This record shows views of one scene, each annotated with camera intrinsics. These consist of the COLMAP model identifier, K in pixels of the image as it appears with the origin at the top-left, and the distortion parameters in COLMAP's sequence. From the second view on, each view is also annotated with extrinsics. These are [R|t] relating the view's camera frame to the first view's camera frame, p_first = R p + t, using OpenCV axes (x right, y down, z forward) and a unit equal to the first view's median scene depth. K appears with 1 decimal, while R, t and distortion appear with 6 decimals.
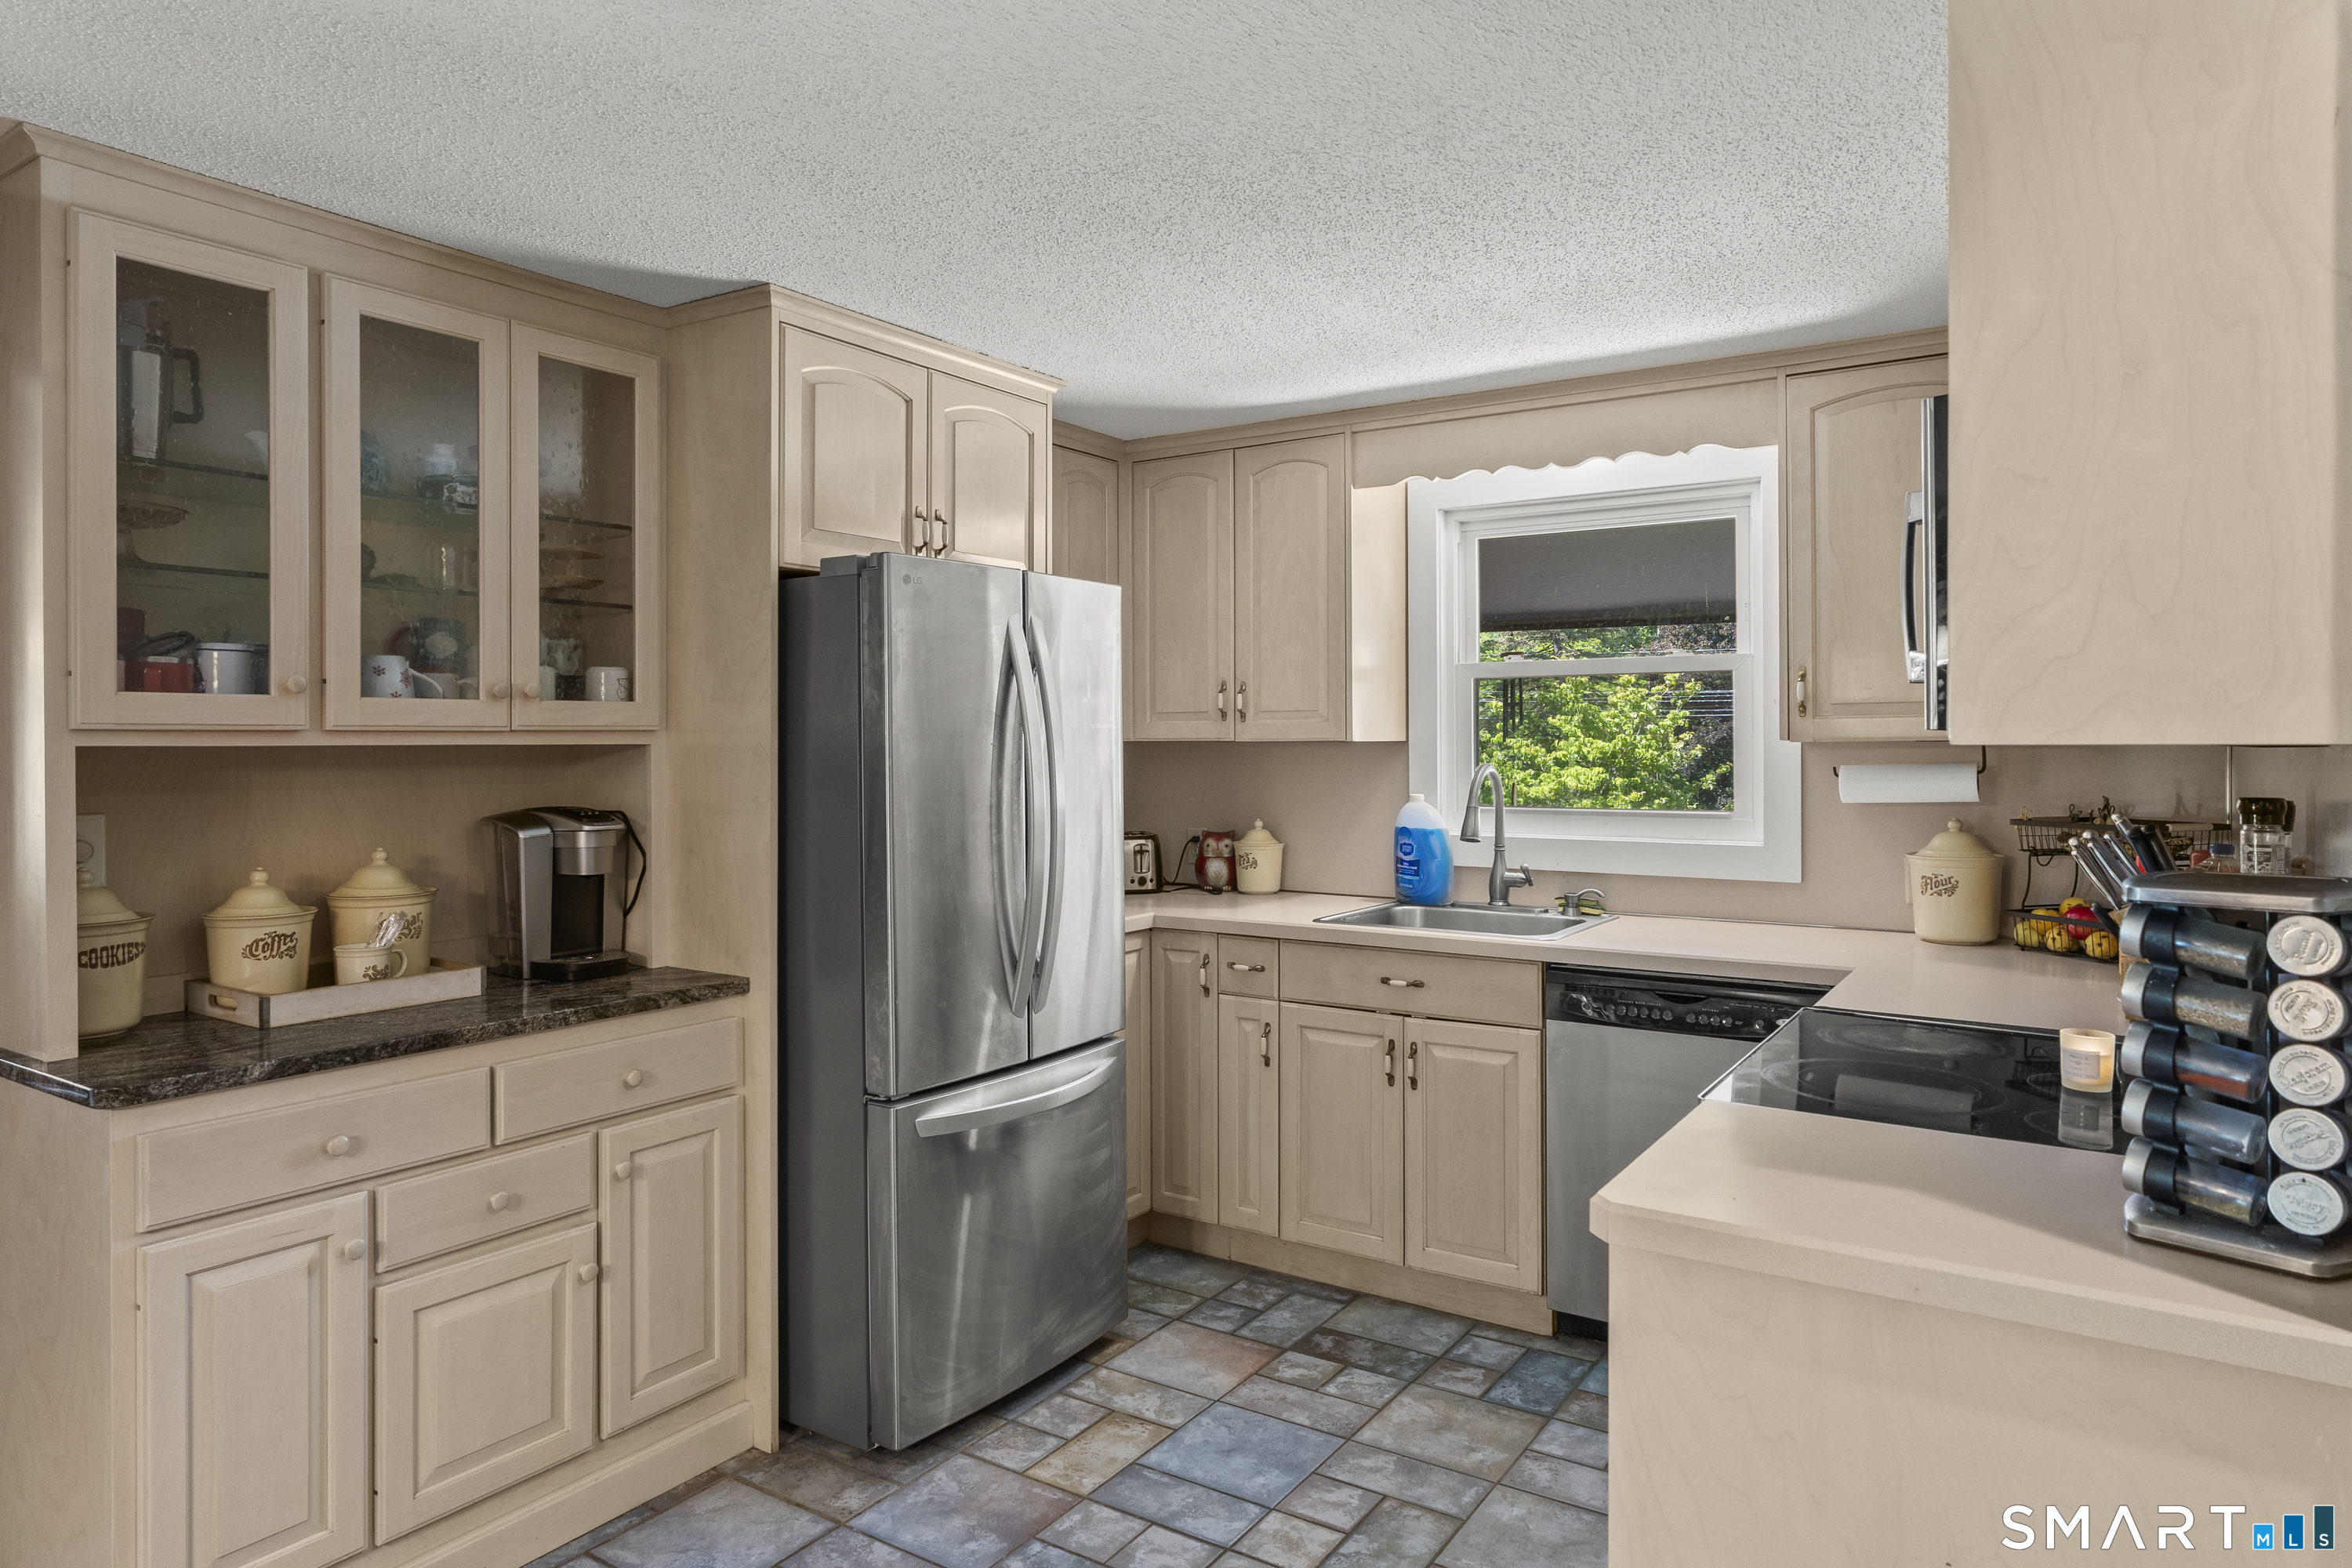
lens RADIAL K [[1414.4, 0, 1183.7], [0, 1414.4, 743.9], [0, 0, 1]] dist [-0.012856, 0.004773]
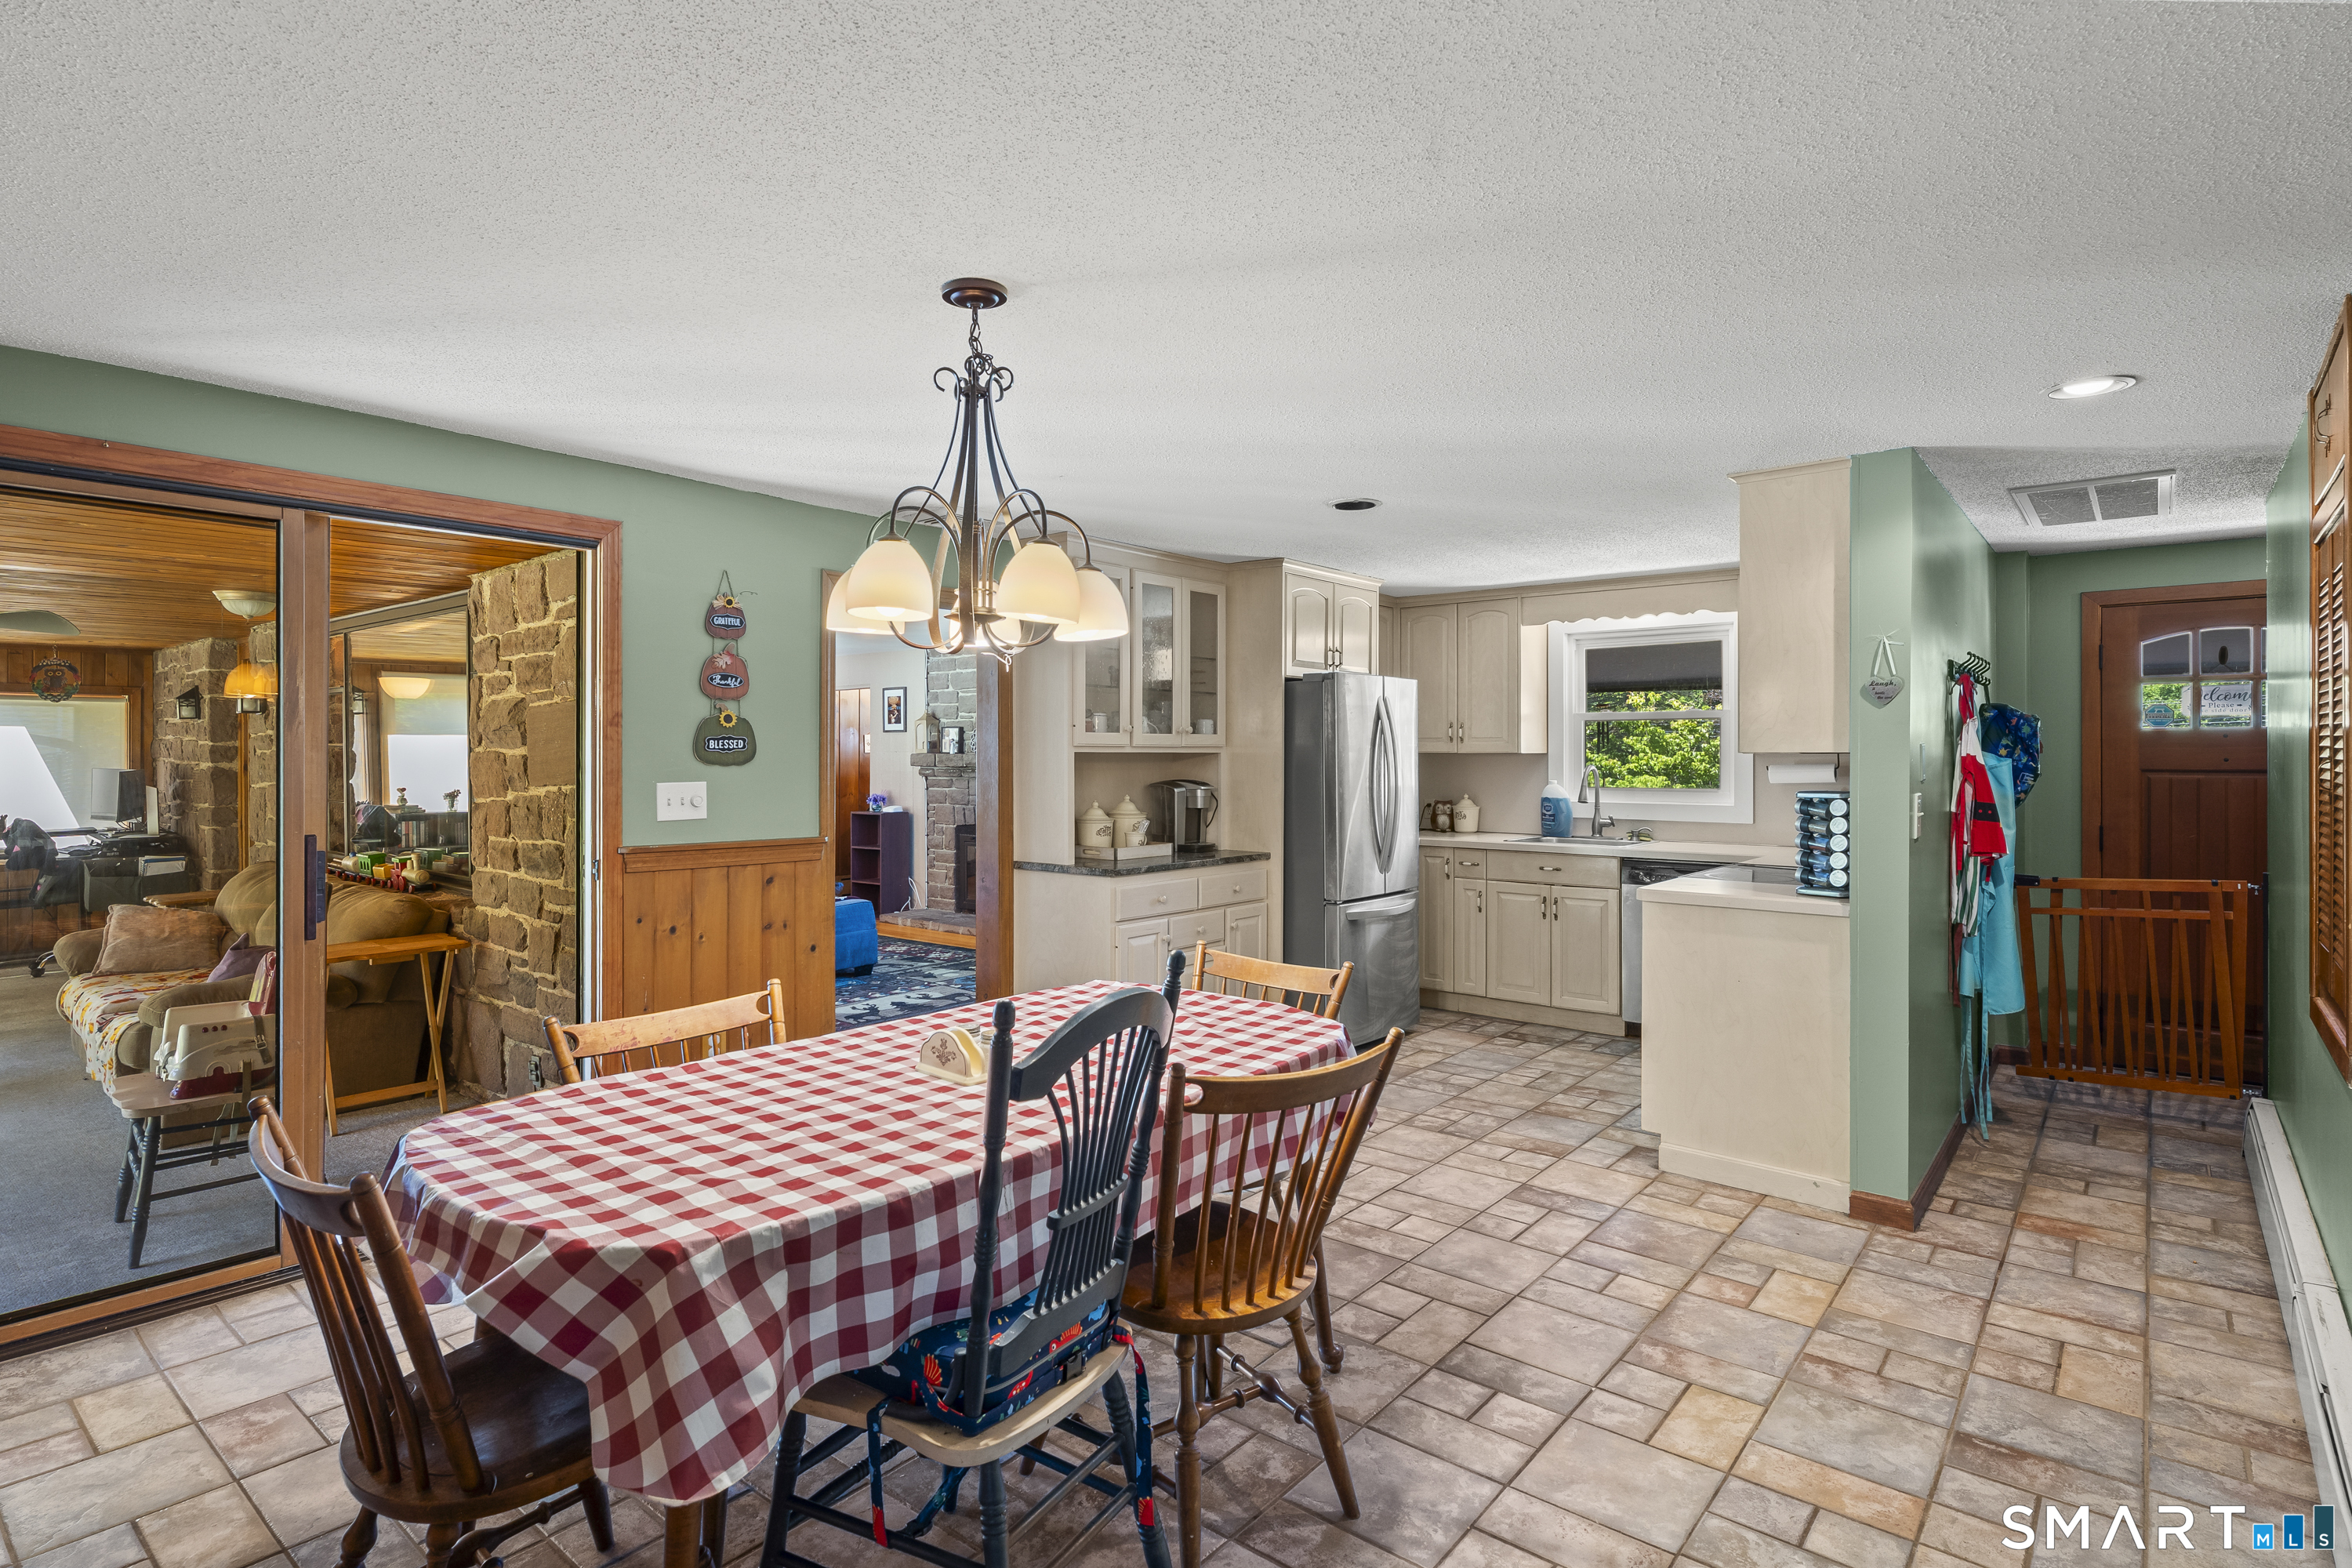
lens RADIAL K [[1202.9, 0, 1165.6], [0, 1202.9, 752.1], [0, 0, 1]] dist [-0.006077, 0.000493]
pose [[0.993806, 0.003181, -0.111086, -0.223429], [-0.003776, 0.999980, -0.005142, 0.008552], [0.111067, 0.005530, 0.993798, -0.866859]]
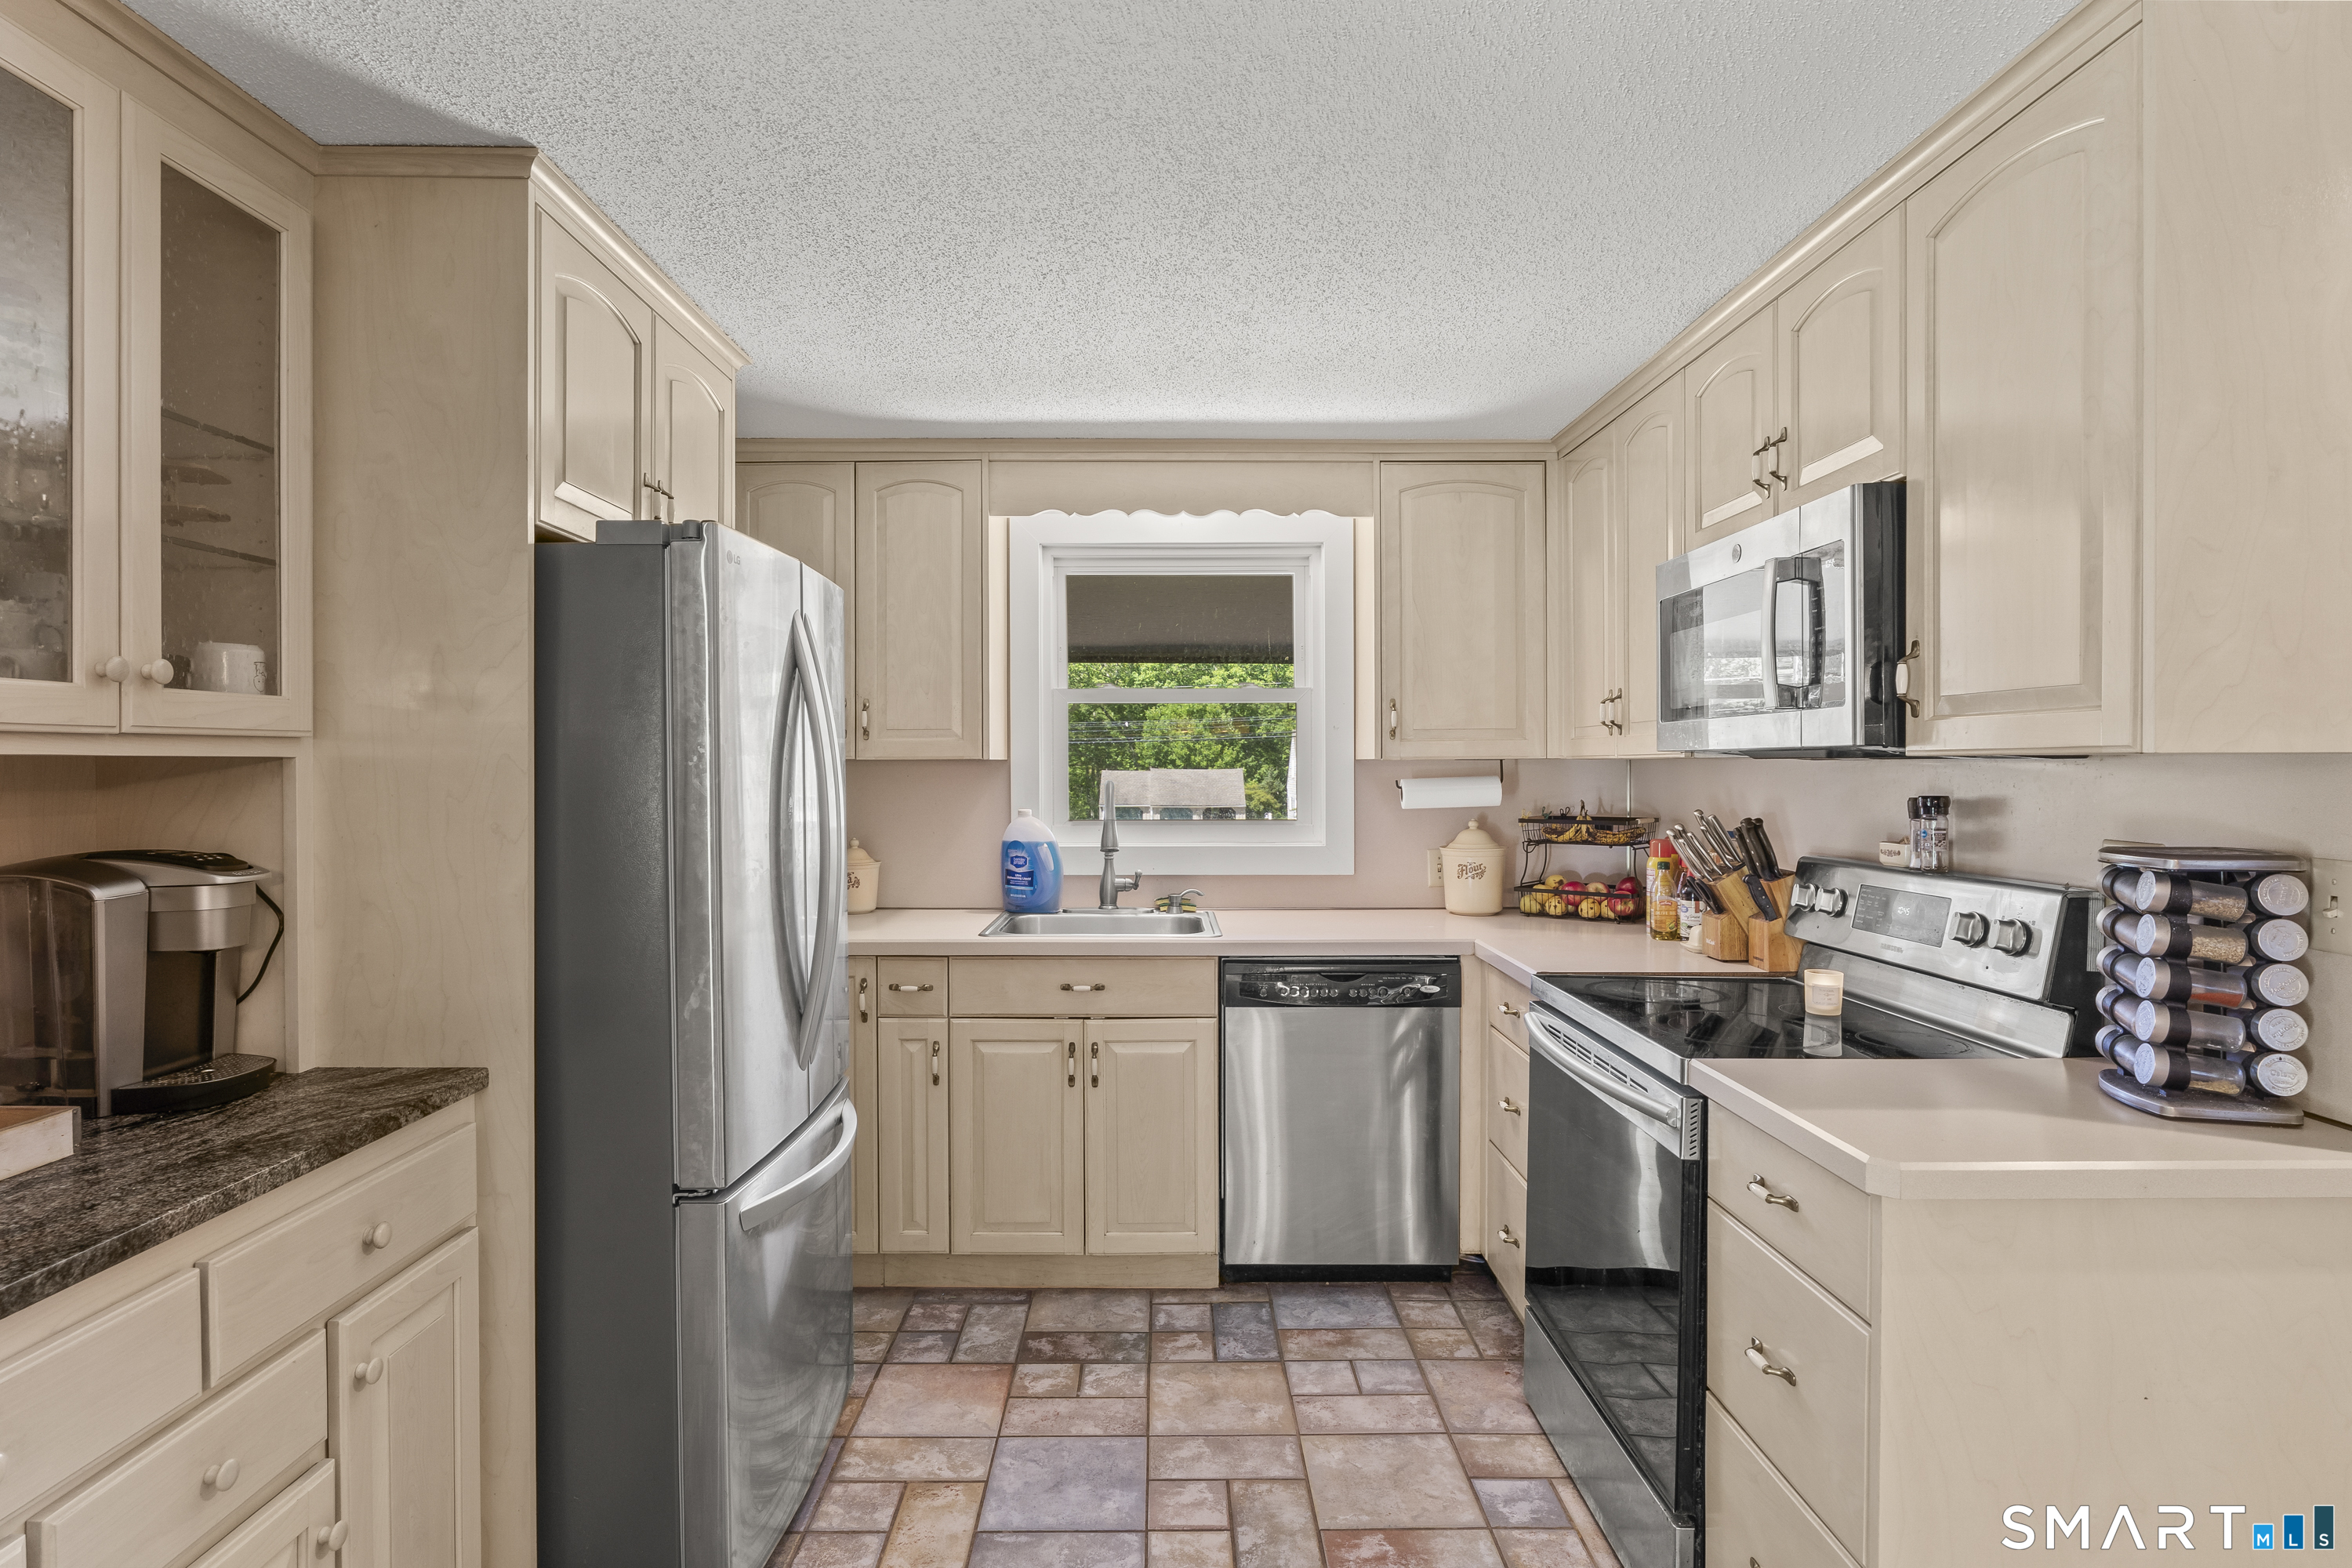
lens RADIAL K [[1202.9, 0, 1150.7], [0, 1202.9, 775.3], [0, 0, 1]] dist [-0.006077, 0.000493]
pose [[0.834032, -0.003768, 0.551703, -0.315621], [0.000669, 0.999983, 0.005818, 0.005612], [-0.551716, -0.004484, 0.834020, 0.235810]]
